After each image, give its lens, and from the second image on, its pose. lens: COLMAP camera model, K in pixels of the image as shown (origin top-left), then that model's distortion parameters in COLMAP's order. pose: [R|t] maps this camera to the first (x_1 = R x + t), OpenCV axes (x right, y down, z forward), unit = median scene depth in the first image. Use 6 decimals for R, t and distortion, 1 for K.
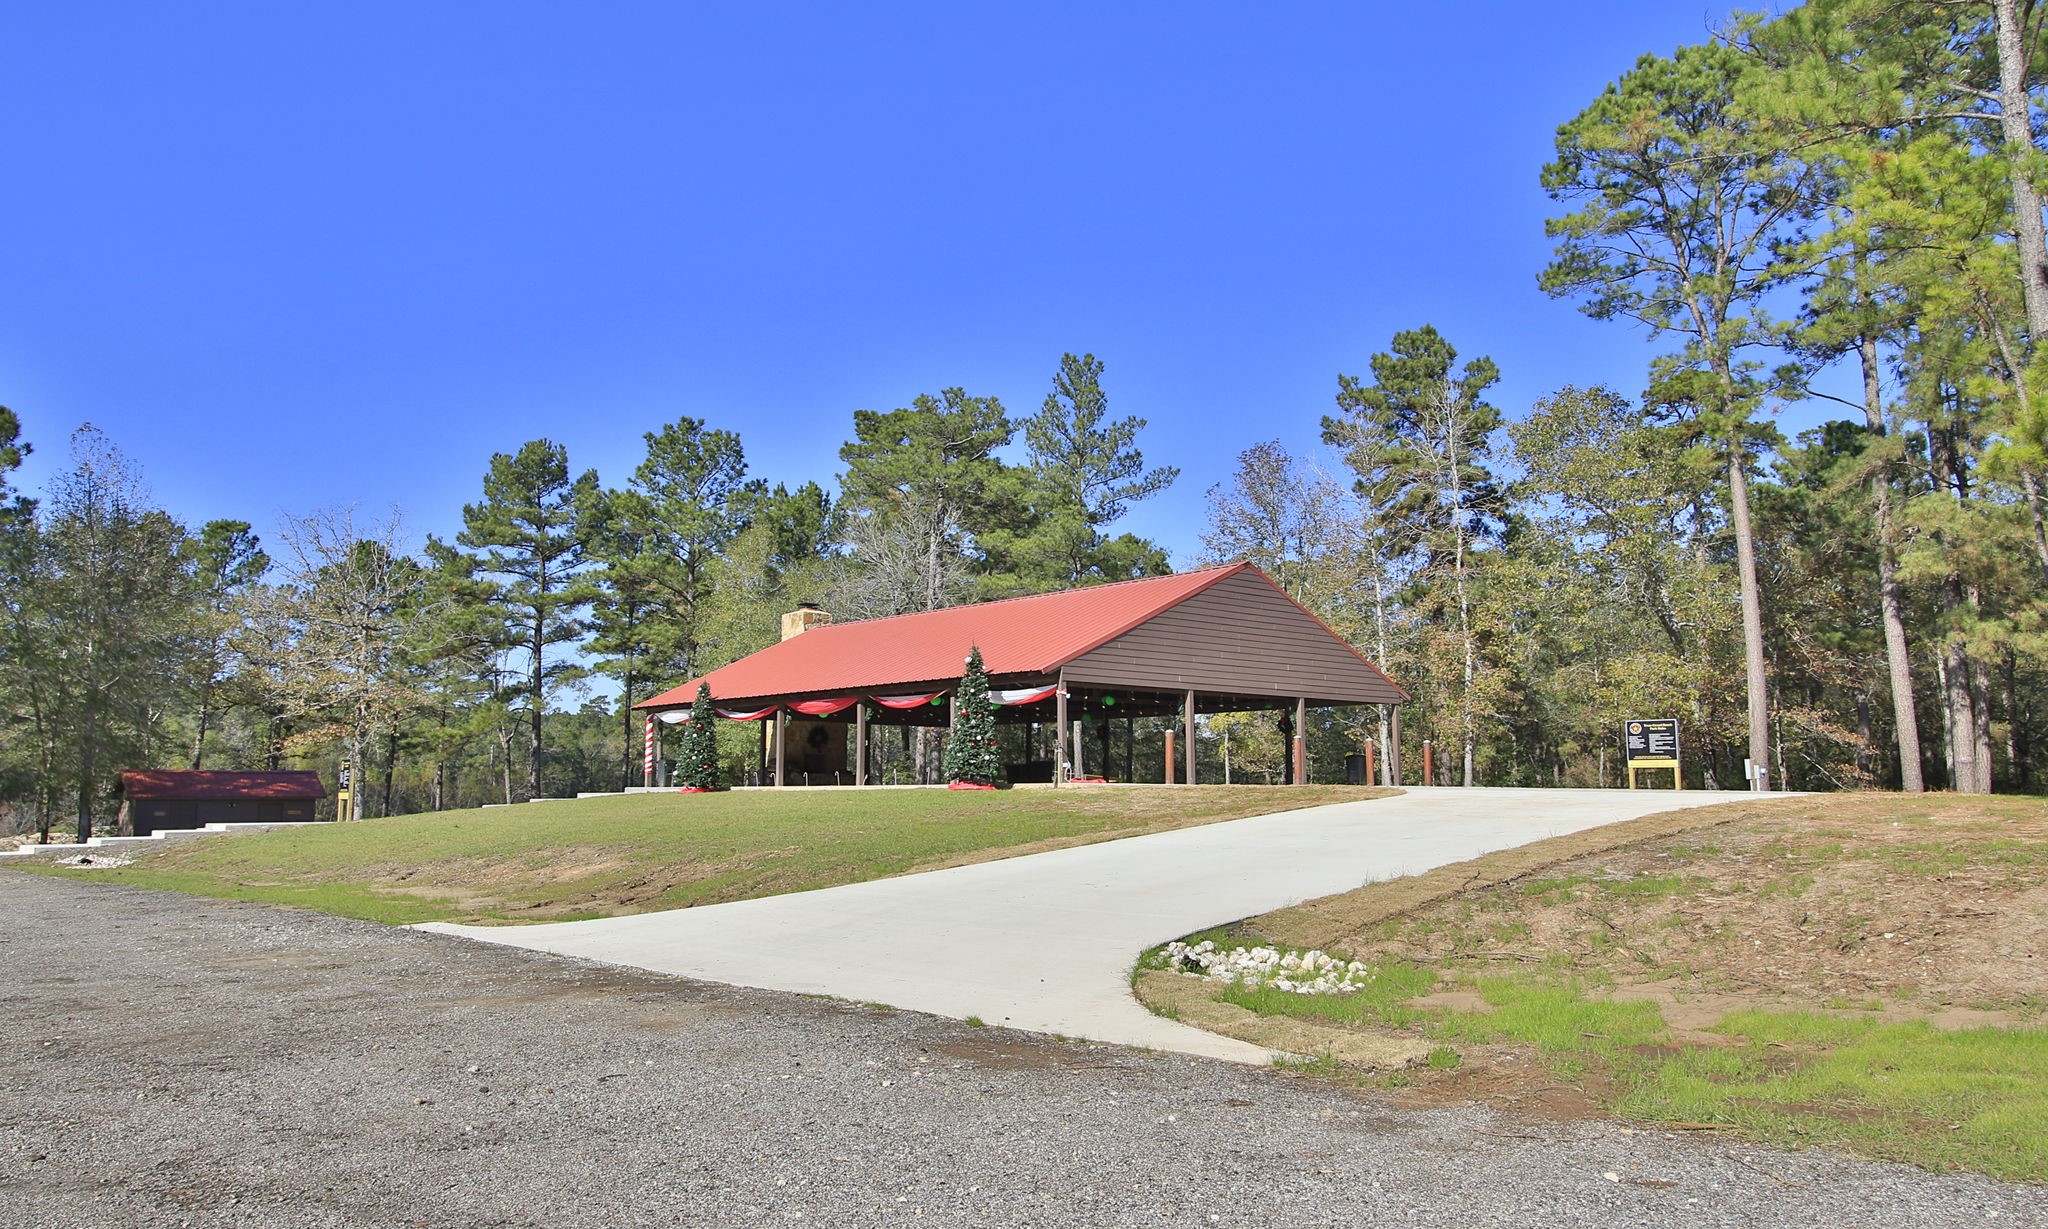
lens RADIAL K [[1338.8, 0, 1034.2], [0, 1338.8, 647.8], [0, 0, 1]] dist [-0.096181, 0.101321]
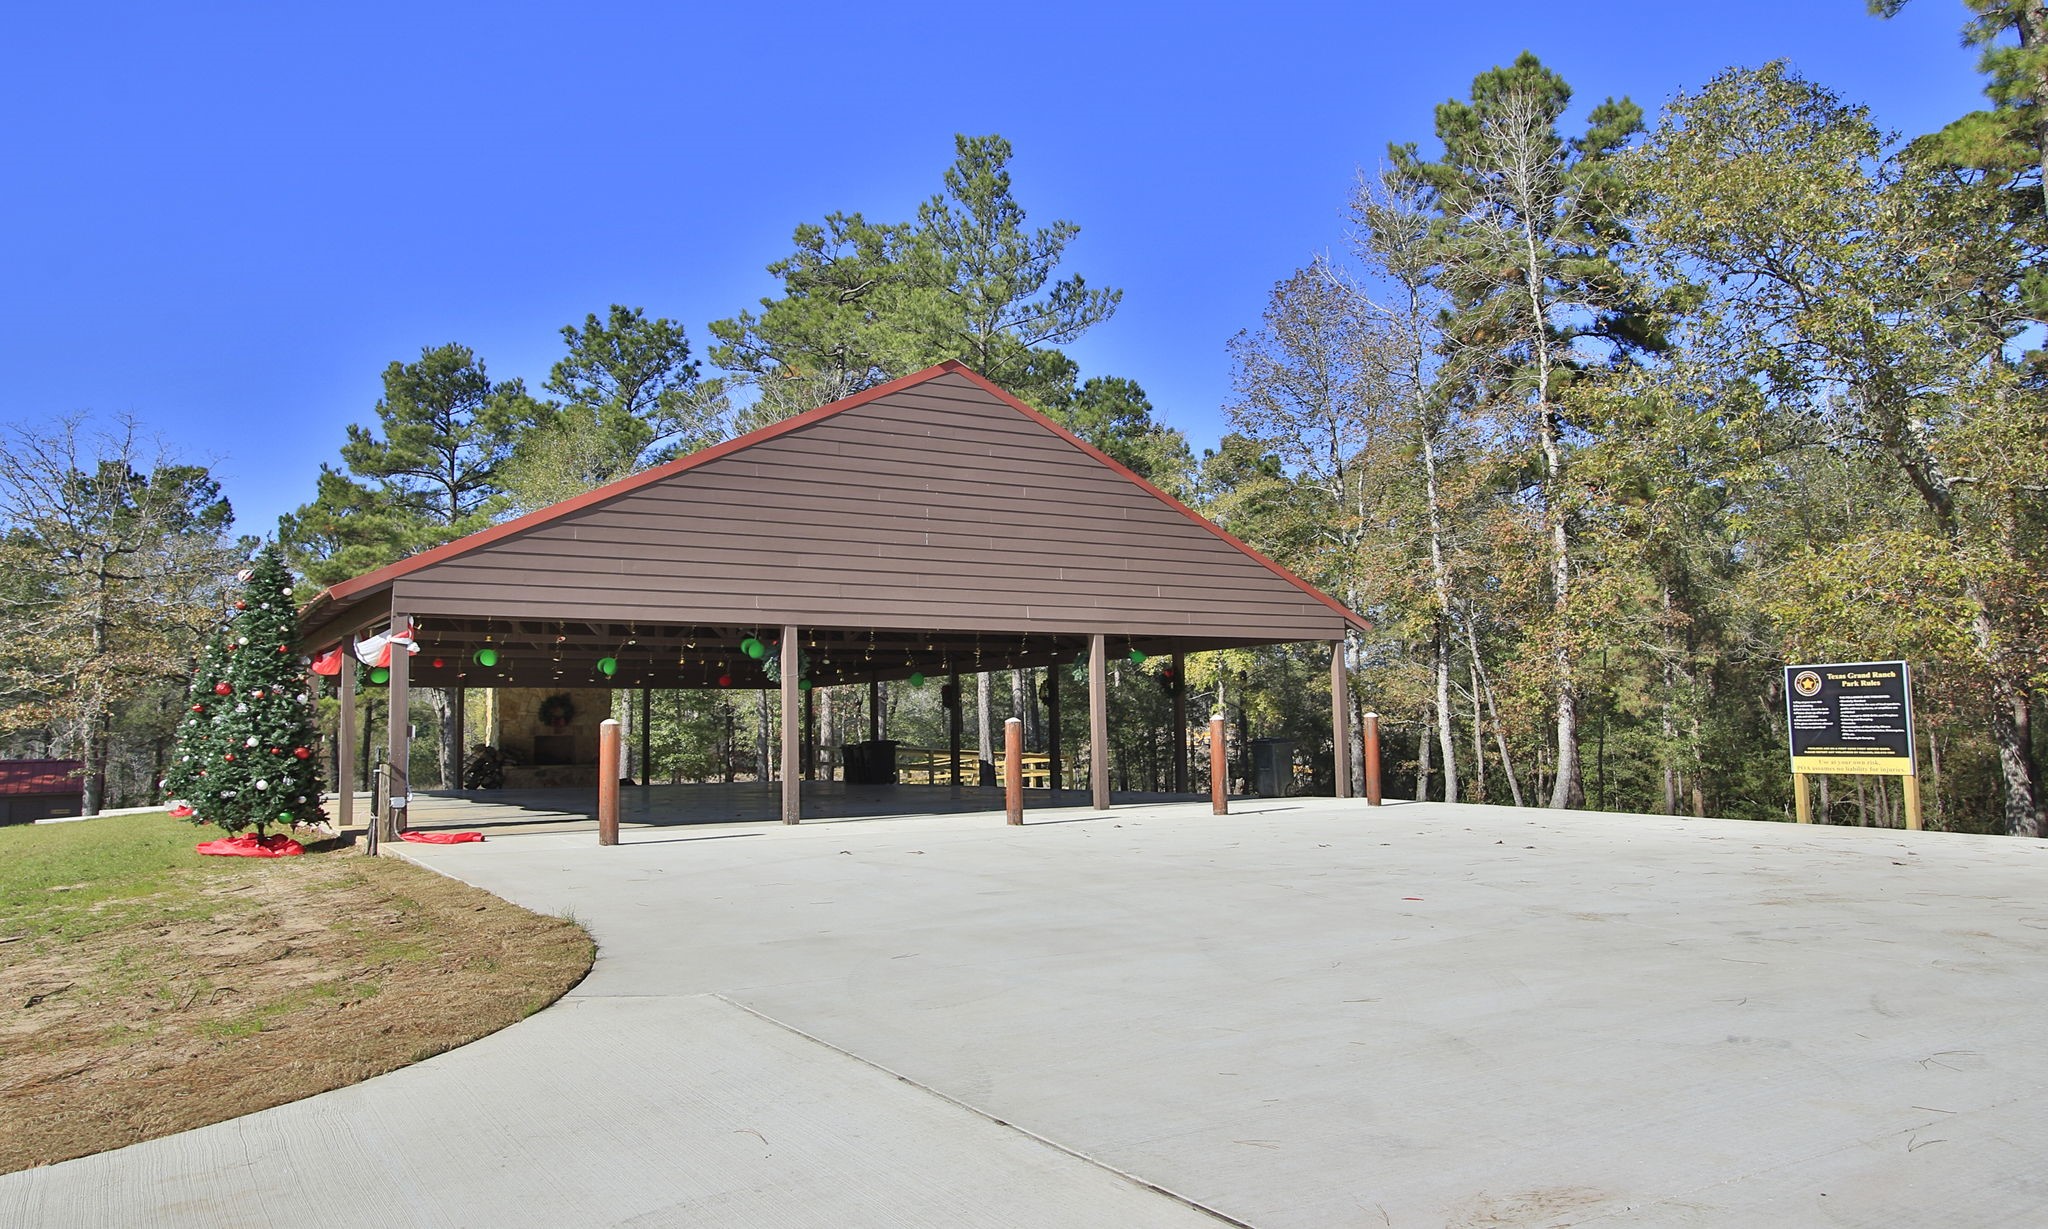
lens RADIAL K [[1380.5, 0, 1024.0], [0, 1380.5, 614.5], [0, 0, 1]] dist [-0.060847, 0.048887]
pose [[0.985654, -0.031549, -0.165801, 0.186525], [0.034837, 0.999249, 0.016957, 0.014410], [0.165141, -0.022490, 0.986013, 0.346053]]
